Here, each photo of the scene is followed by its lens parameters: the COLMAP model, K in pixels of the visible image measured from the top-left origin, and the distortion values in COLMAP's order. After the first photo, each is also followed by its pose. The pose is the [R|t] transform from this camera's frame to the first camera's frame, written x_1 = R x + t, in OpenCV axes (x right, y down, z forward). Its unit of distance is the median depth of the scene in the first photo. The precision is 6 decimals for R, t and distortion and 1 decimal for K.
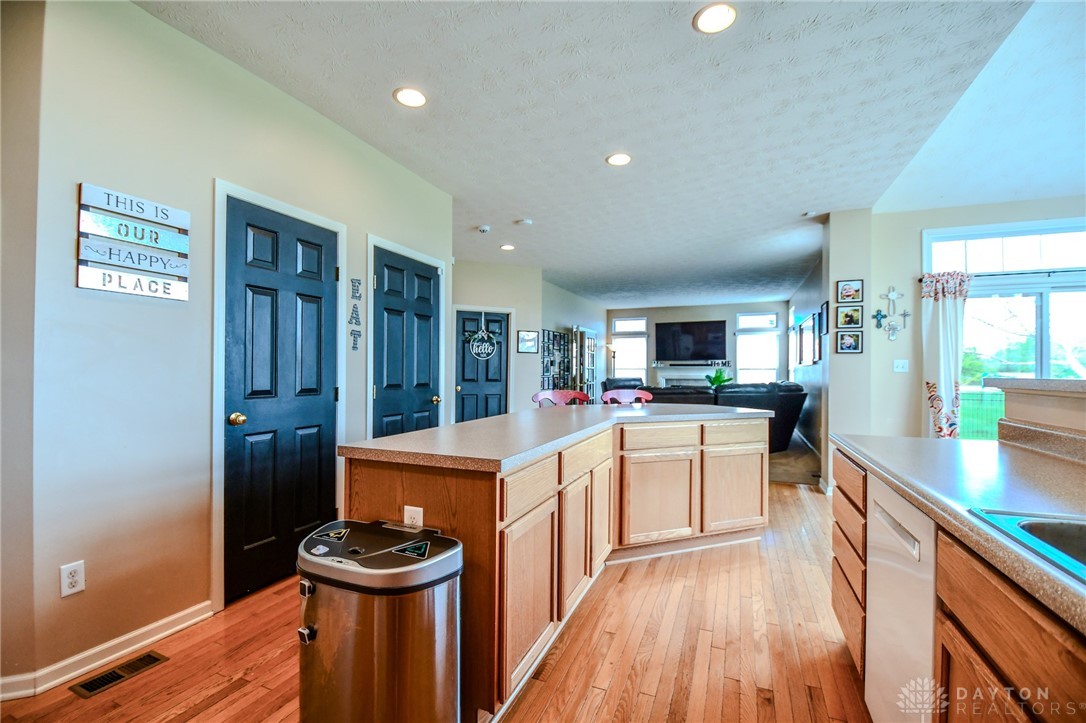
lens RADIAL K [[474.2, 0, 535.1], [0, 474.2, 368.0], [0, 0, 1]] dist [0.020123, -0.025807]
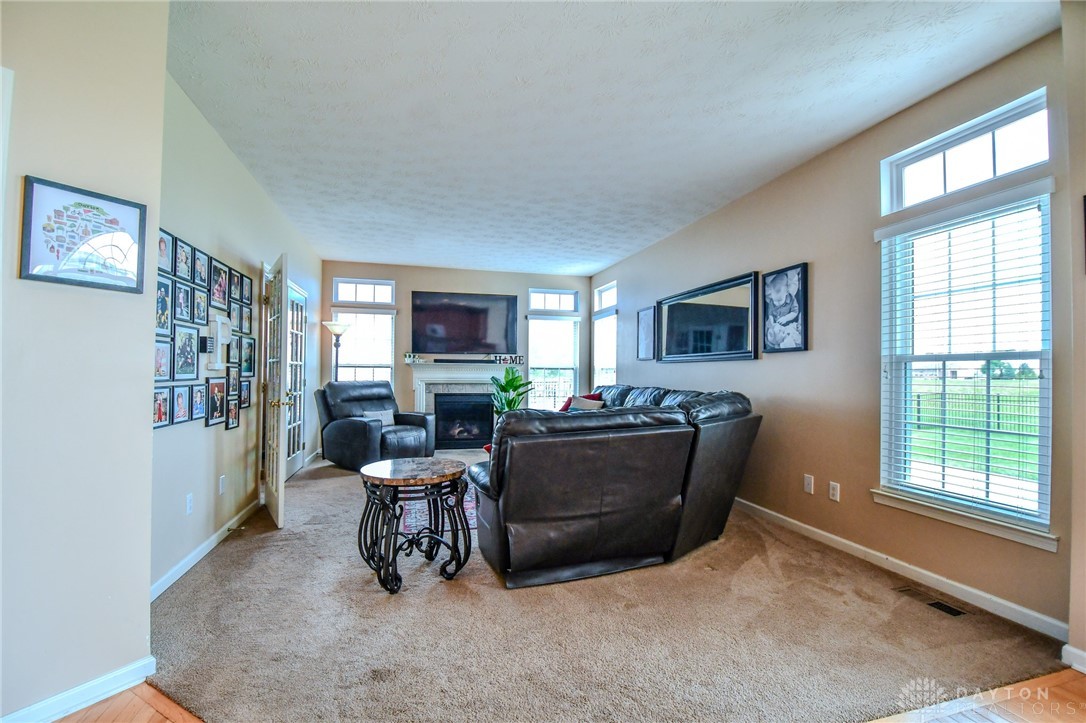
lens RADIAL K [[474.2, 0, 535.1], [0, 474.2, 368.0], [0, 0, 1]] dist [0.020123, -0.025807]
pose [[0.795599, 0.008722, 0.605761, 0.013750], [-0.007805, 0.999961, -0.004146, 0.004985], [-0.605773, -0.001430, 0.795636, 0.445839]]
